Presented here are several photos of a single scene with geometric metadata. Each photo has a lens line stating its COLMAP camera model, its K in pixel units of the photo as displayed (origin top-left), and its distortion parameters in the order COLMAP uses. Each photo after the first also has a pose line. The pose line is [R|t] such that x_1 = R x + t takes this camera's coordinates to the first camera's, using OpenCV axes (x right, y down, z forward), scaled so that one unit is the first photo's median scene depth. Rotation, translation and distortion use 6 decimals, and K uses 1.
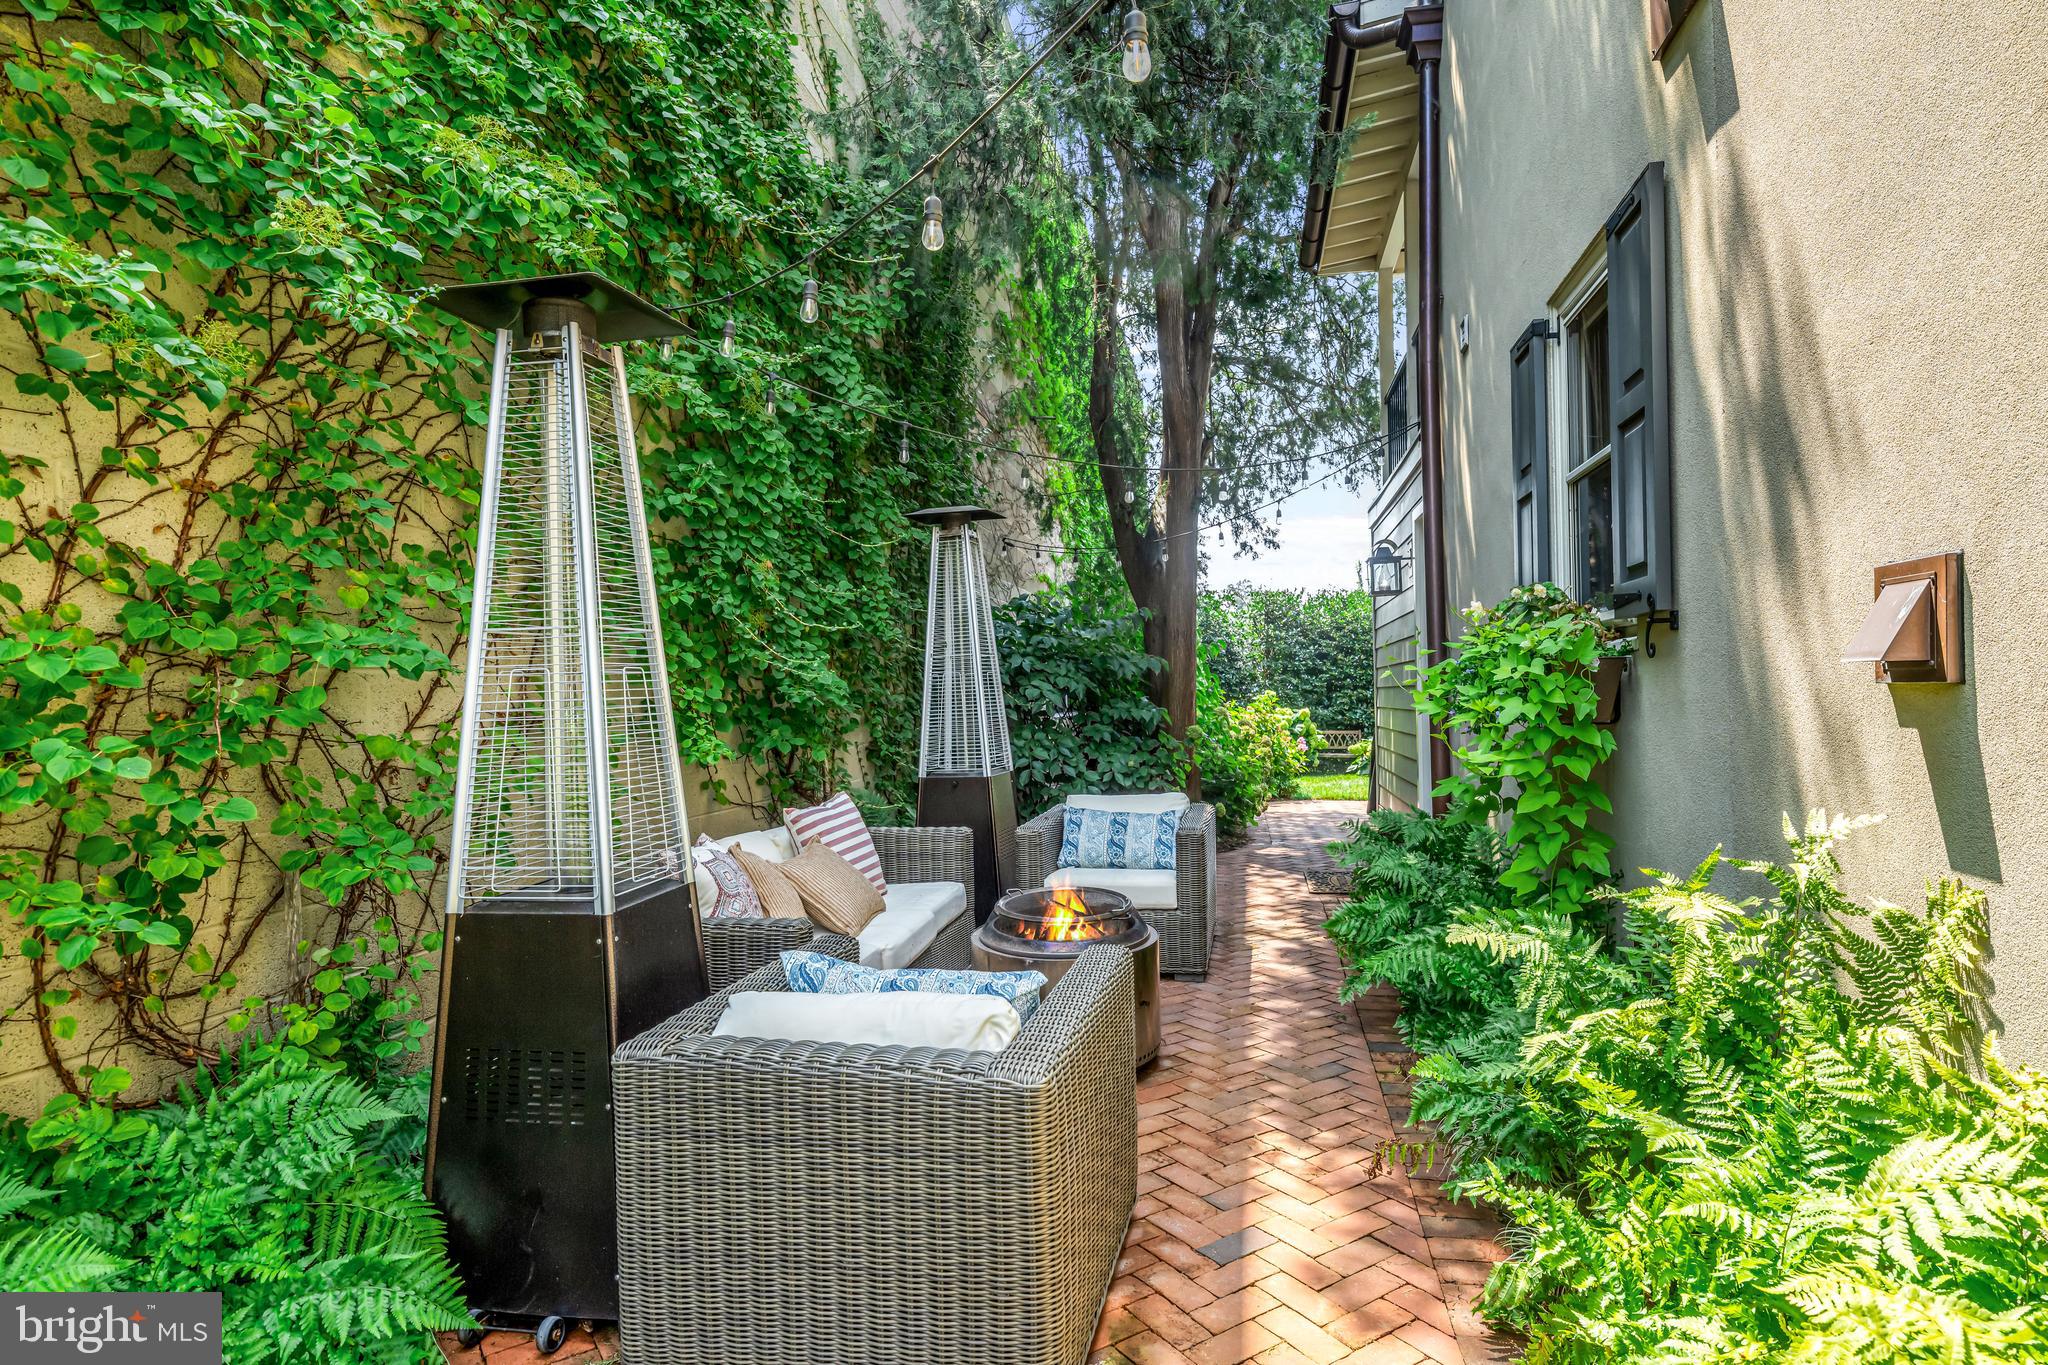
lens RADIAL K [[1095.1, 0, 1024.0], [0, 1095.1, 682.5], [0, 0, 1]] dist [-0.000689, -0.000032]
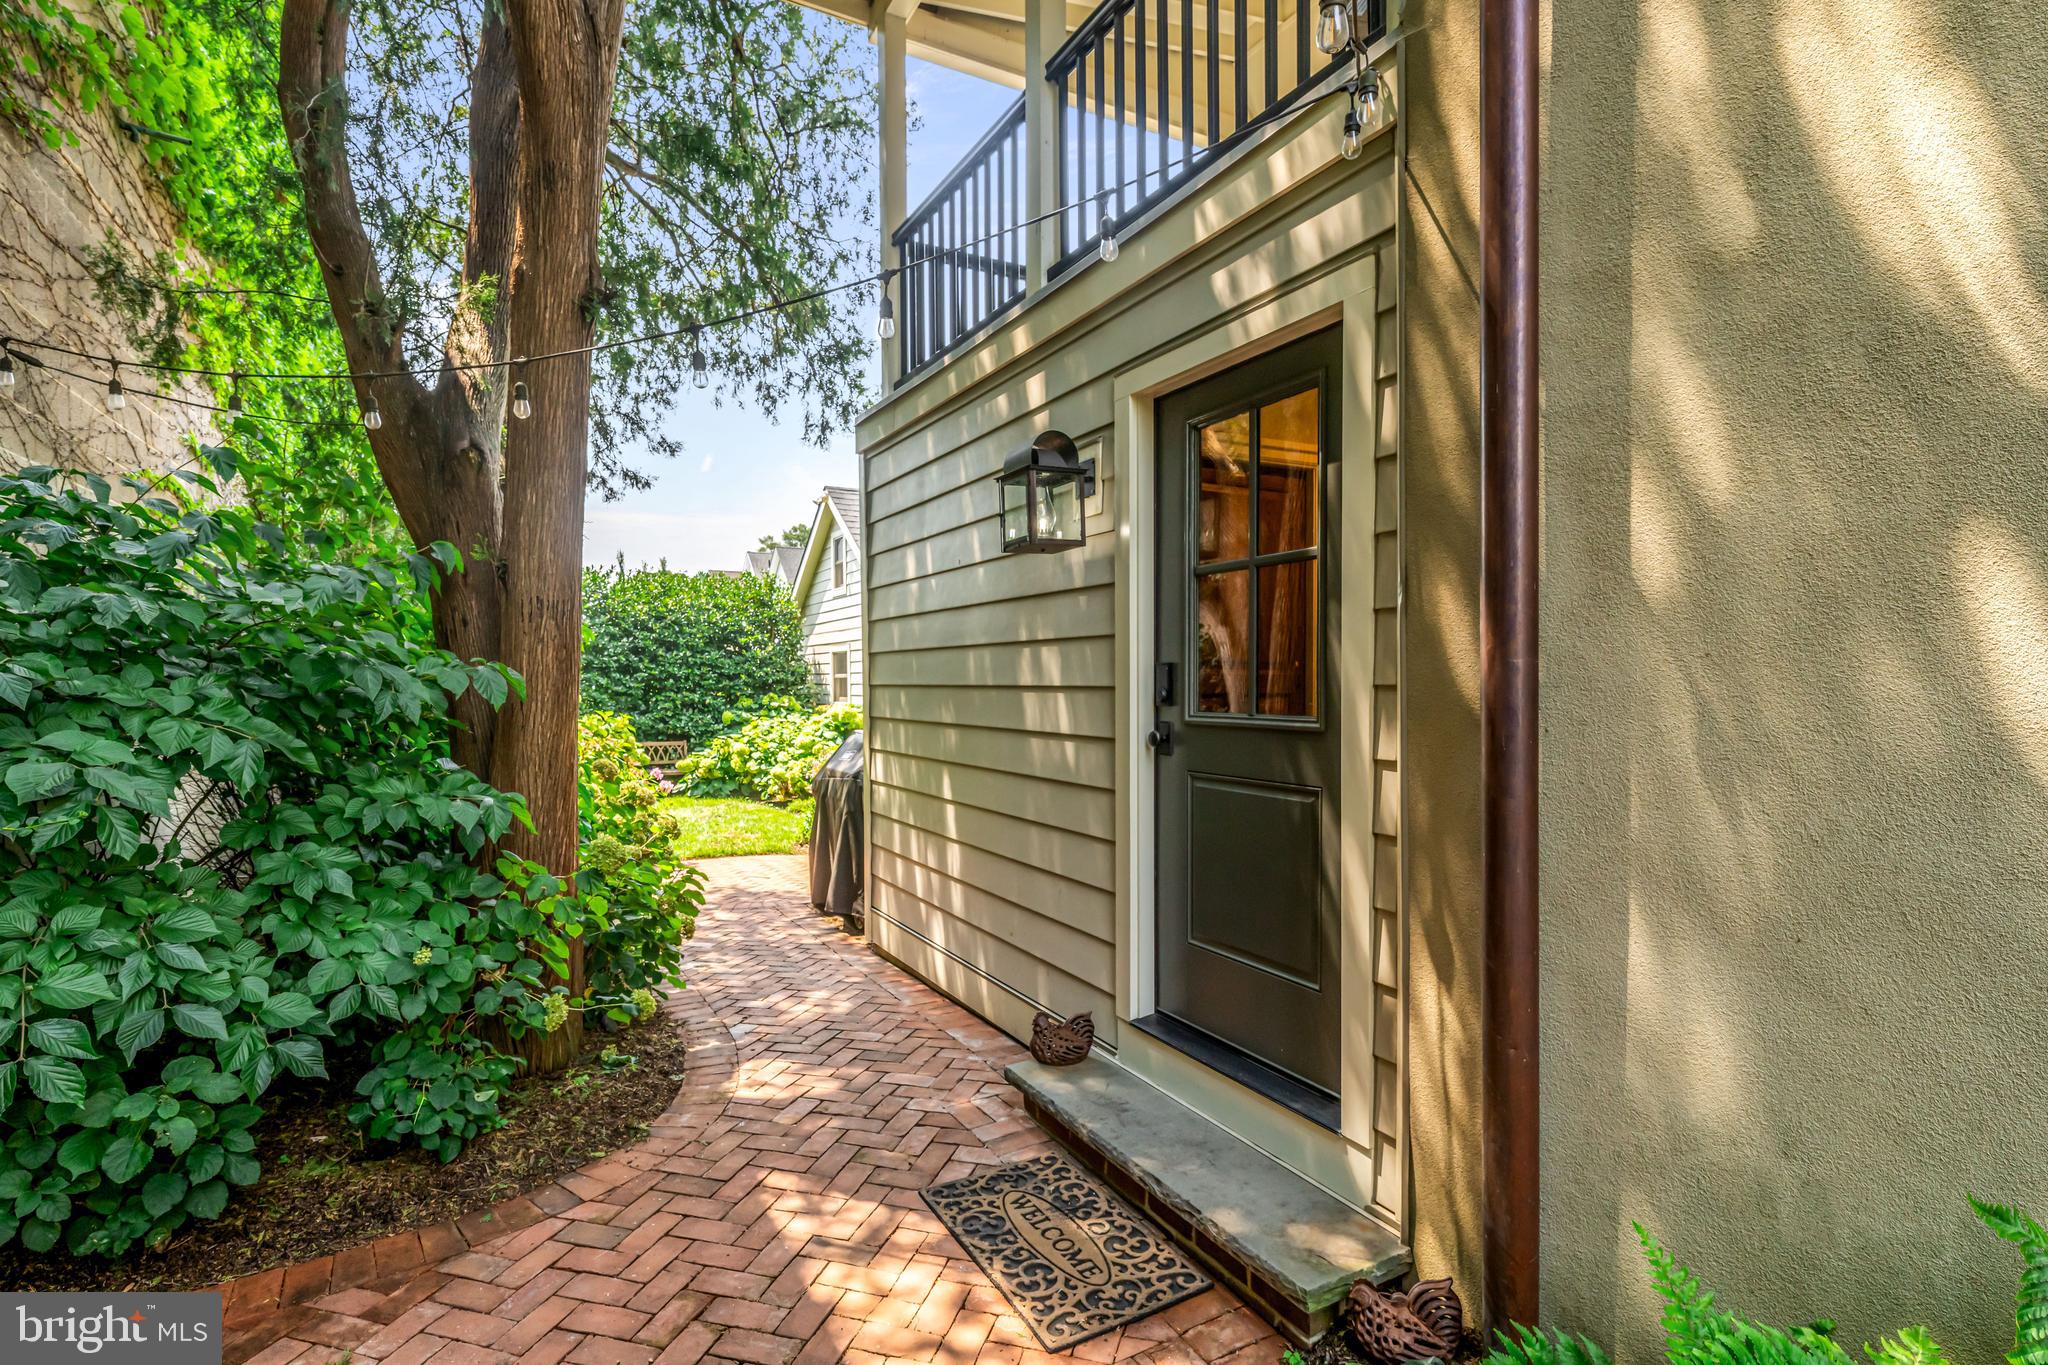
lens RADIAL K [[994.1, 0, 1028.6], [0, 994.1, 699.8], [0, 0, 1]] dist [0.000492, 0.000097]
pose [[0.763041, -0.003411, 0.646341, 0.015732], [-0.014490, 0.999644, 0.022382, -0.008774], [-0.646187, -0.026443, 0.762720, 0.256554]]
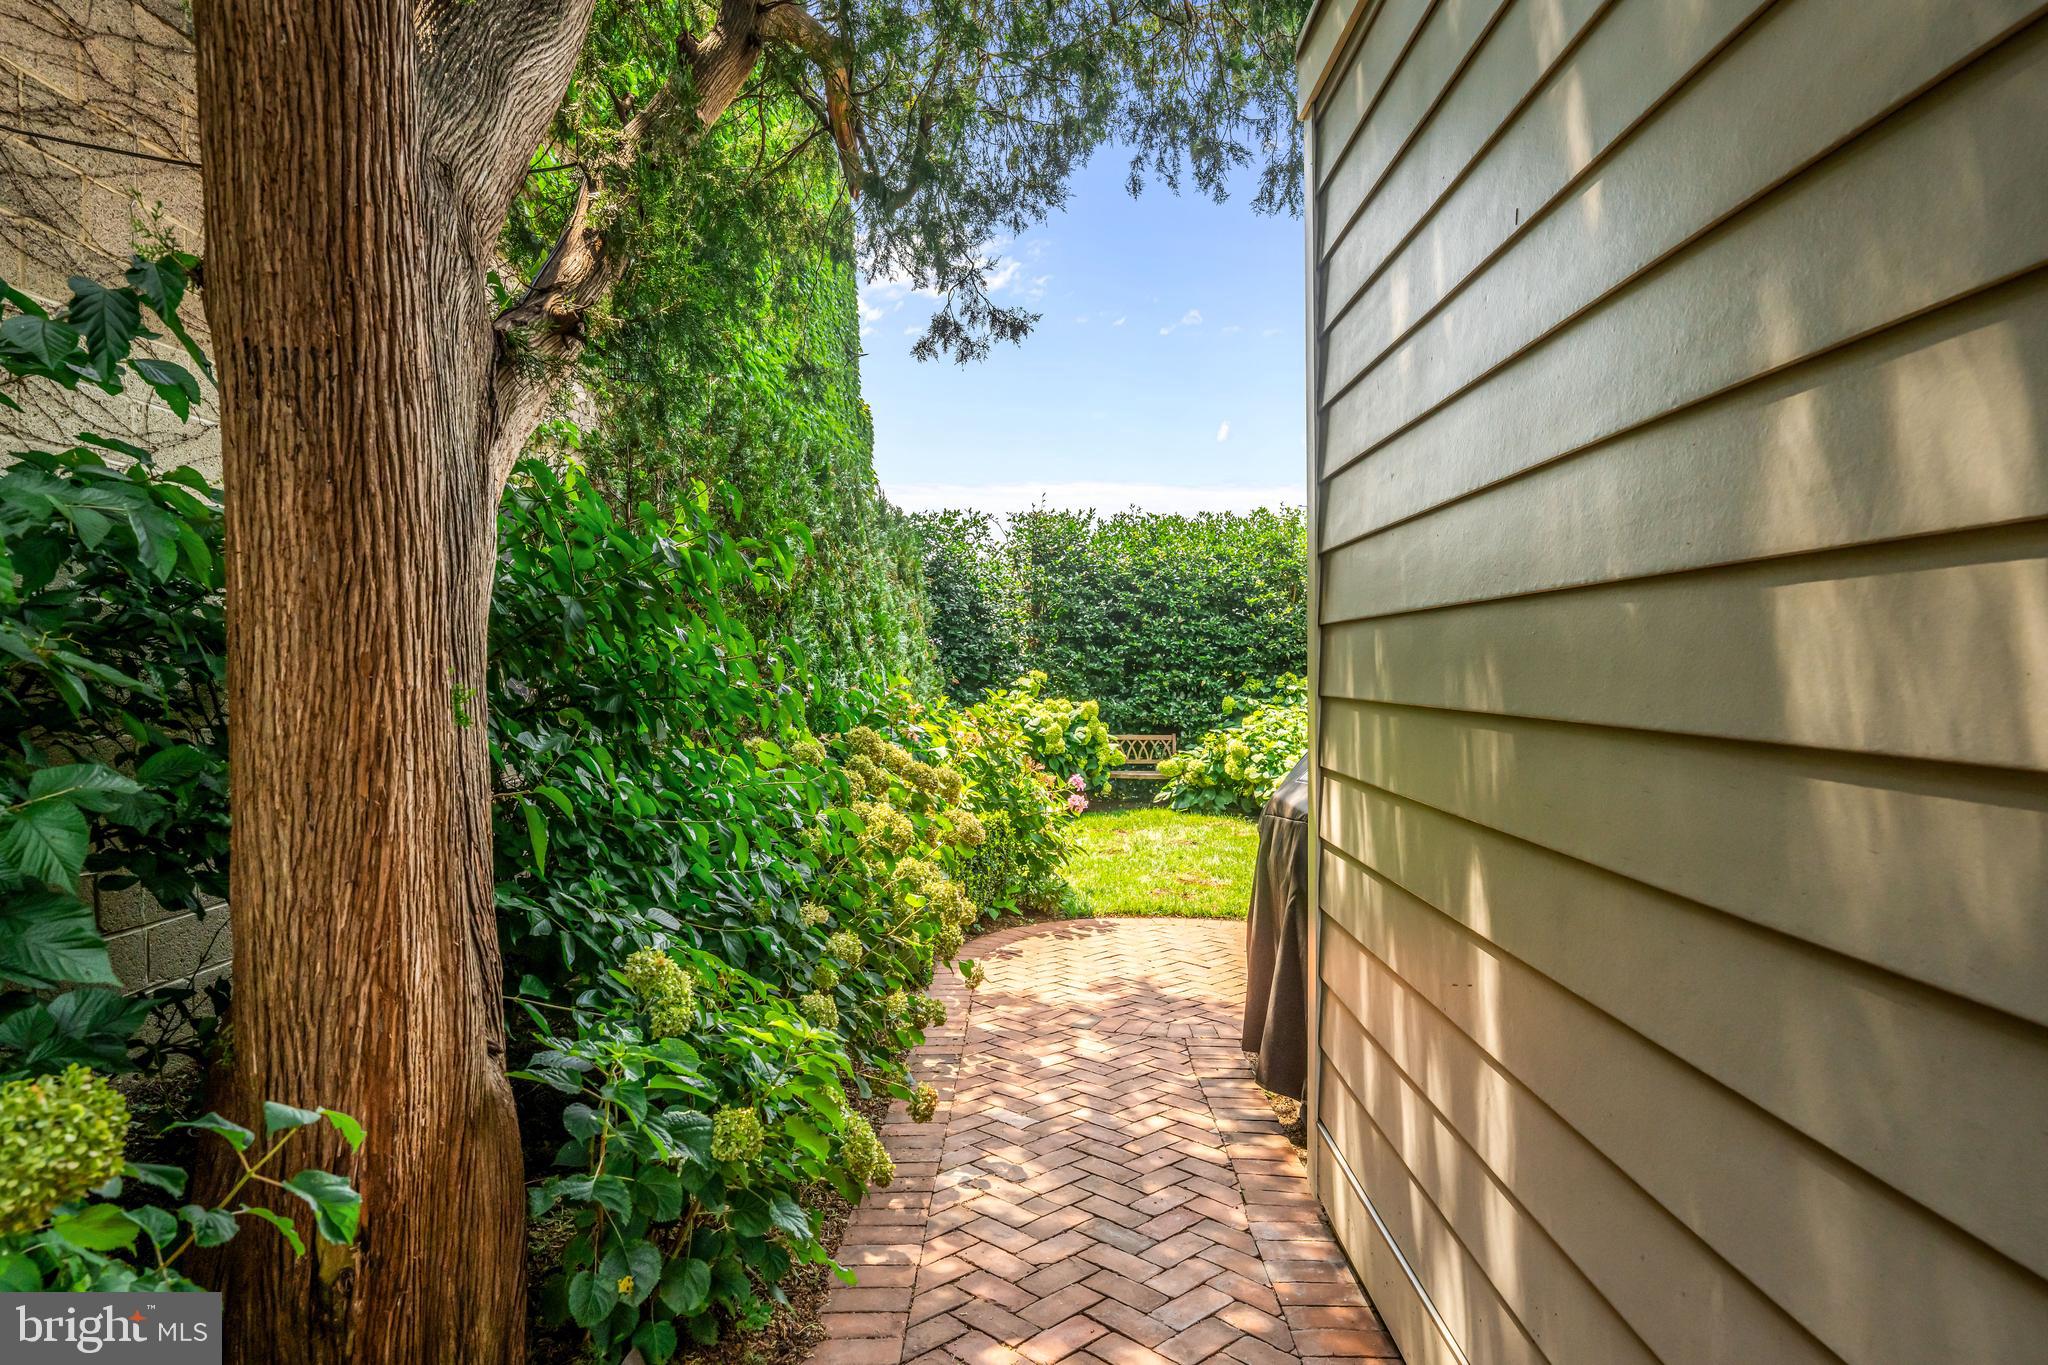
lens RADIAL K [[1171.5, 0, 1016.4], [0, 1171.5, 697.6], [0, 0, 1]] dist [-0.005879, -0.000675]
pose [[0.983503, 0.006129, 0.180789, 0.096183], [-0.013125, 0.999209, 0.037526, -0.002065], [-0.180416, -0.039280, 0.982806, 0.358793]]
